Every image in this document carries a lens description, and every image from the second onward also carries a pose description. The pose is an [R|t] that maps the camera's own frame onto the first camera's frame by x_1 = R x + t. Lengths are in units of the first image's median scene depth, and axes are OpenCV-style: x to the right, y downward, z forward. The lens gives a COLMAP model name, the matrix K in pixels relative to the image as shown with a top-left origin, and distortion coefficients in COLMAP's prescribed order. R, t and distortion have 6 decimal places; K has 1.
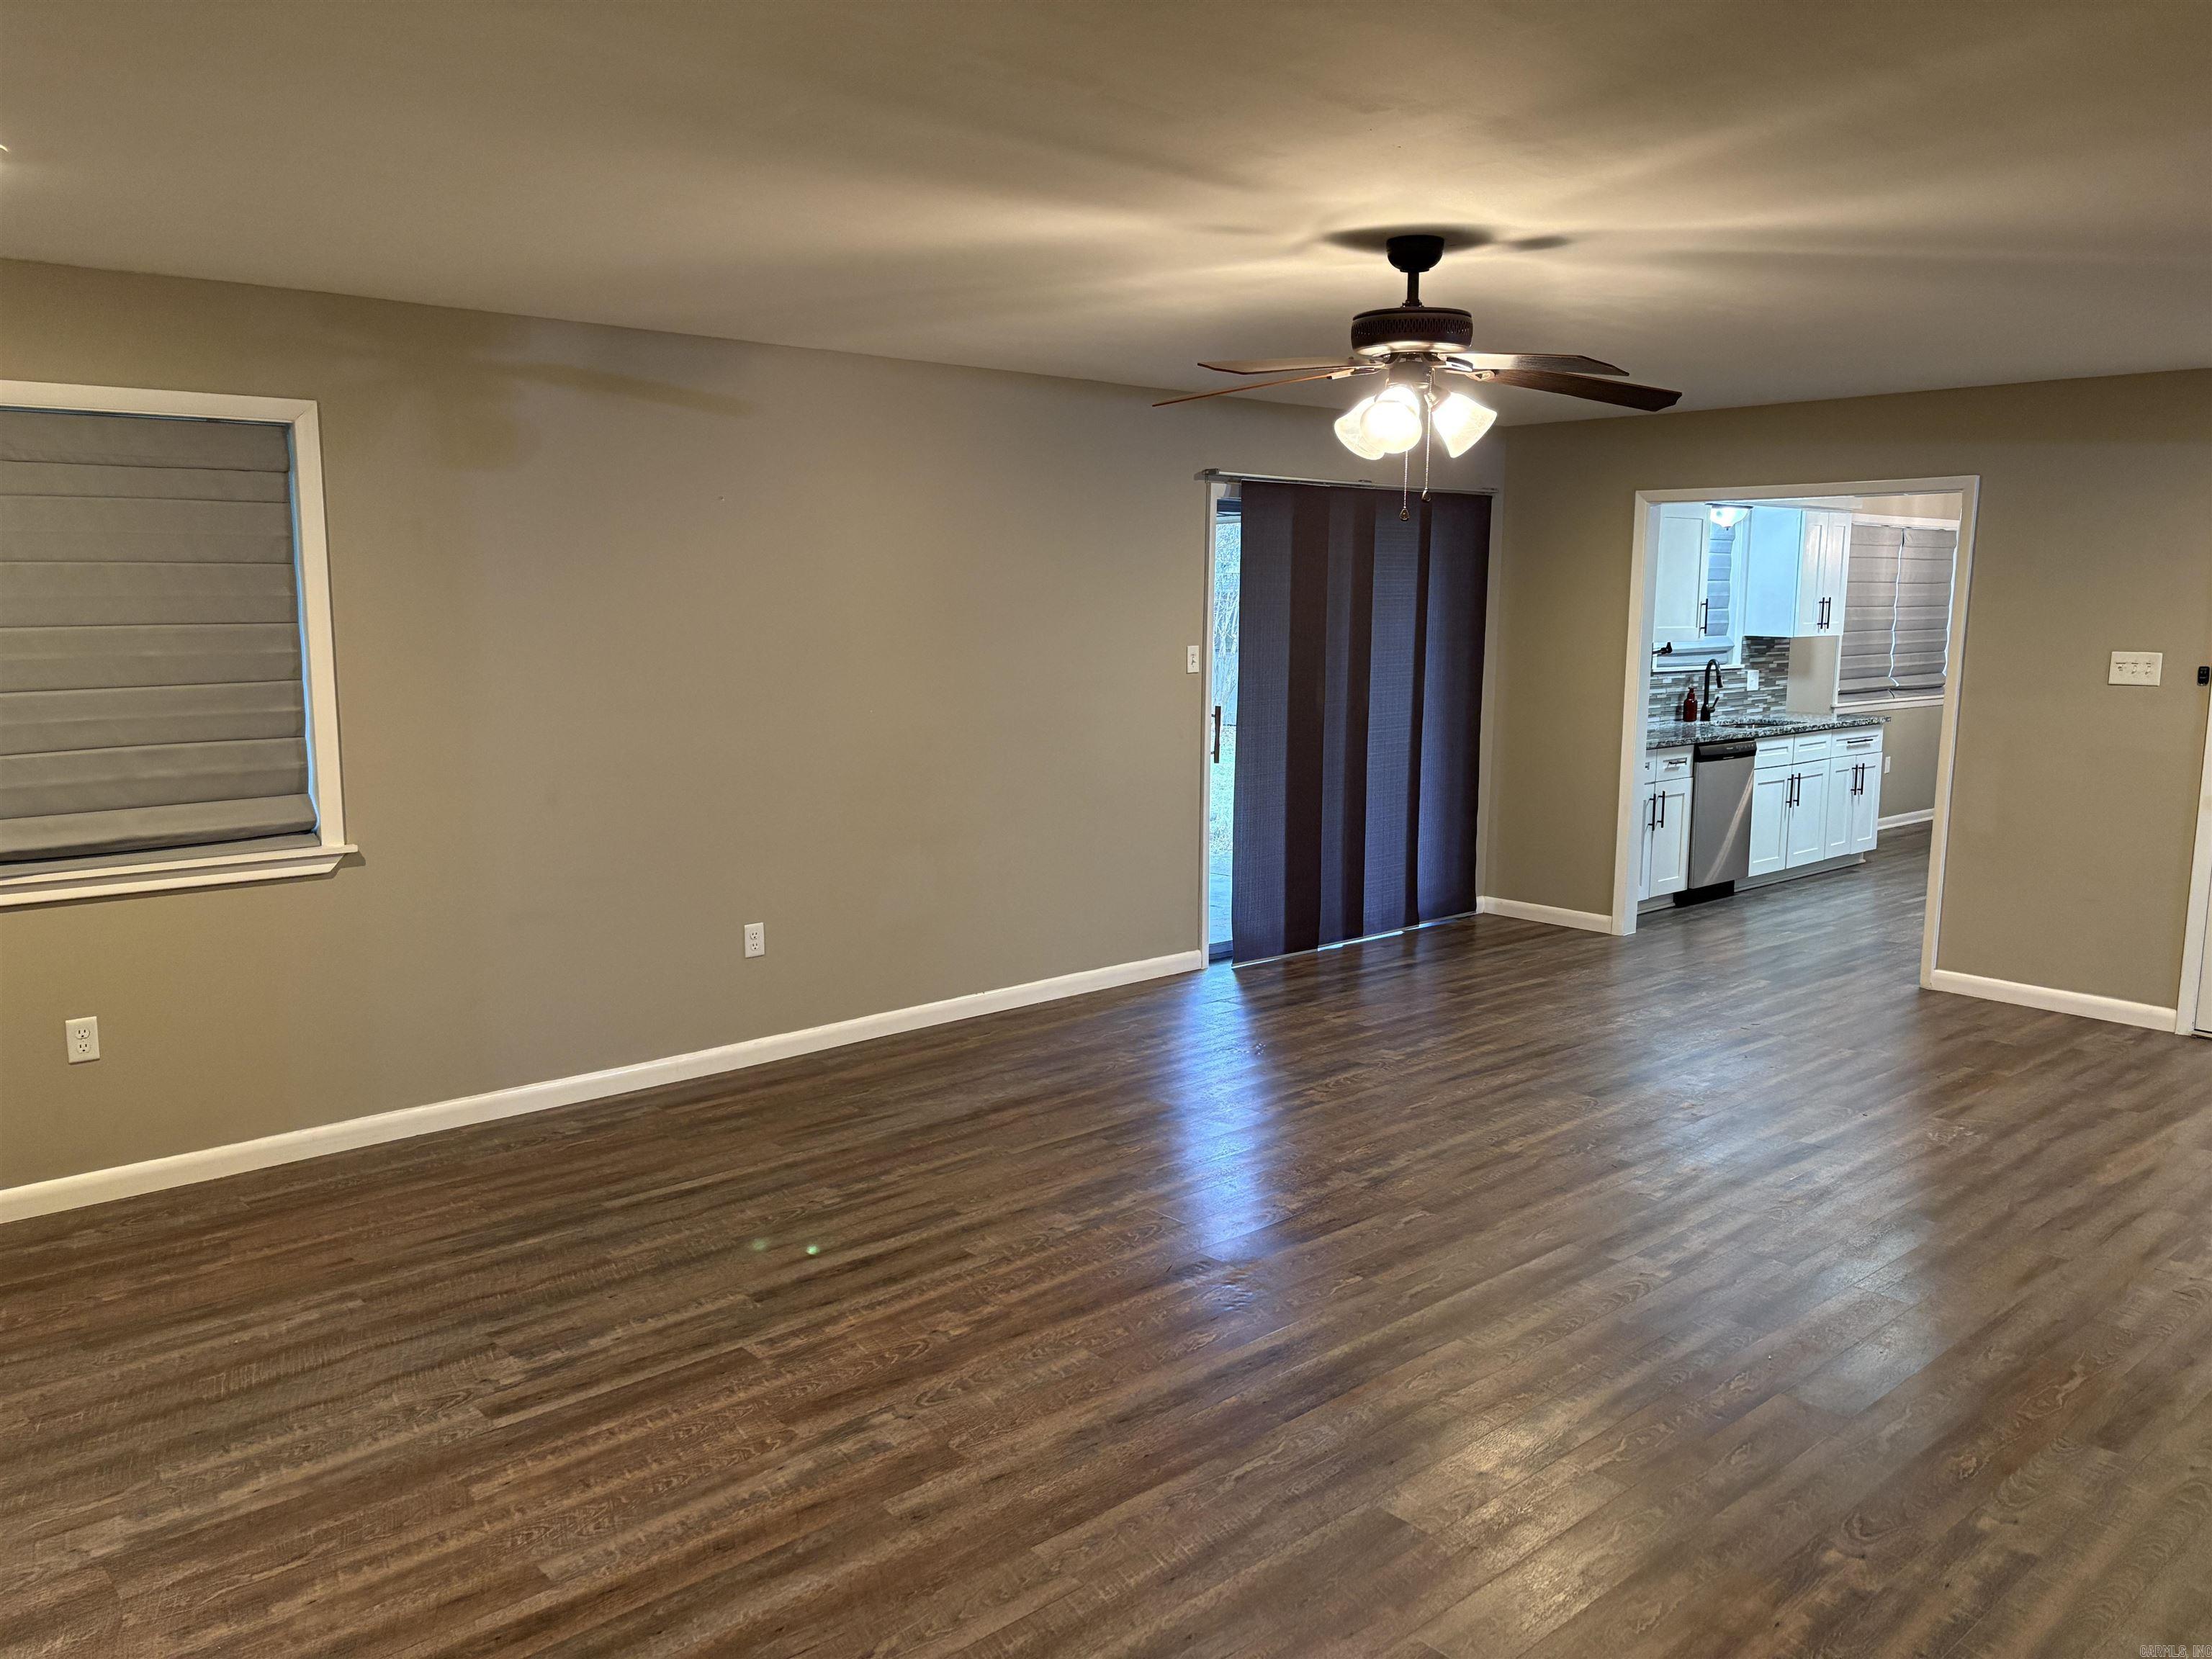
lens RADIAL K [[1675.2, 0, 1121.3], [0, 1675.2, 832.9], [0, 0, 1]] dist [0.037696, -0.043548]
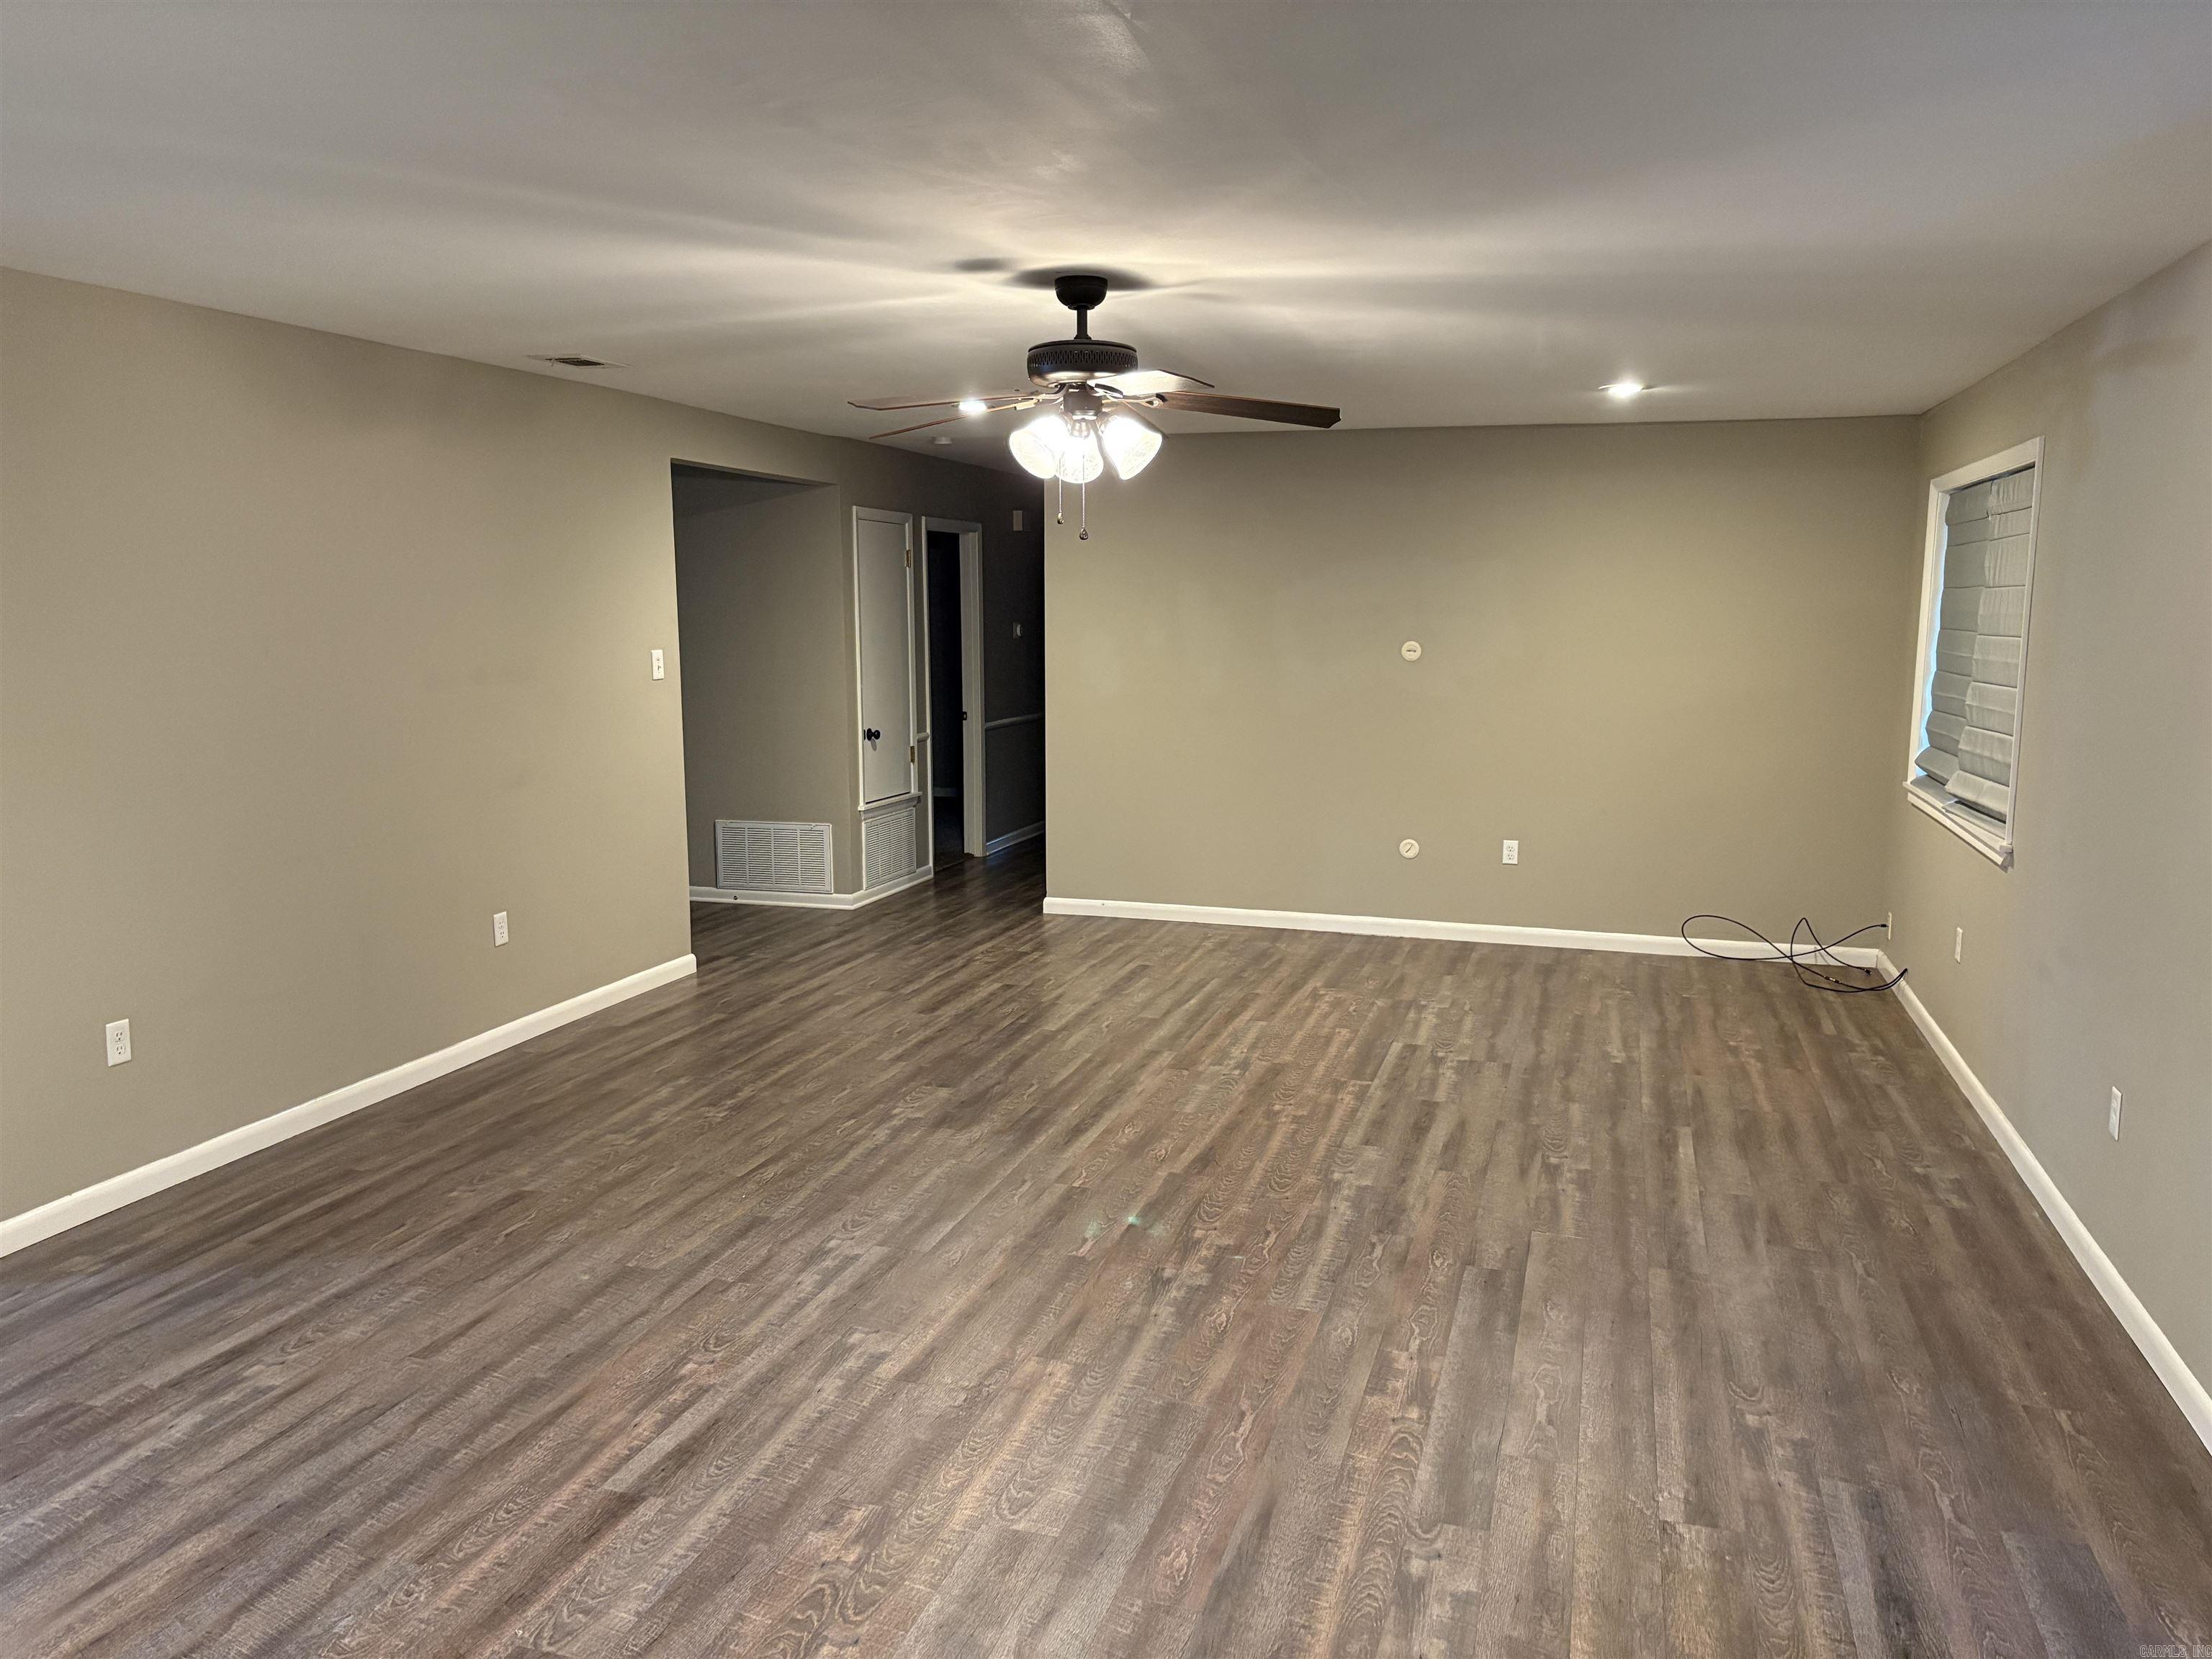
lens RADIAL K [[1675.2, 0, 1121.3], [0, 1675.2, 832.9], [0, 0, 1]] dist [0.037696, -0.043548]
pose [[-0.854585, 0.065456, -0.515171, 0.724329], [-0.084552, 0.961250, 0.262392, -0.293767], [0.512383, 0.267795, -0.815935, 1.963176]]
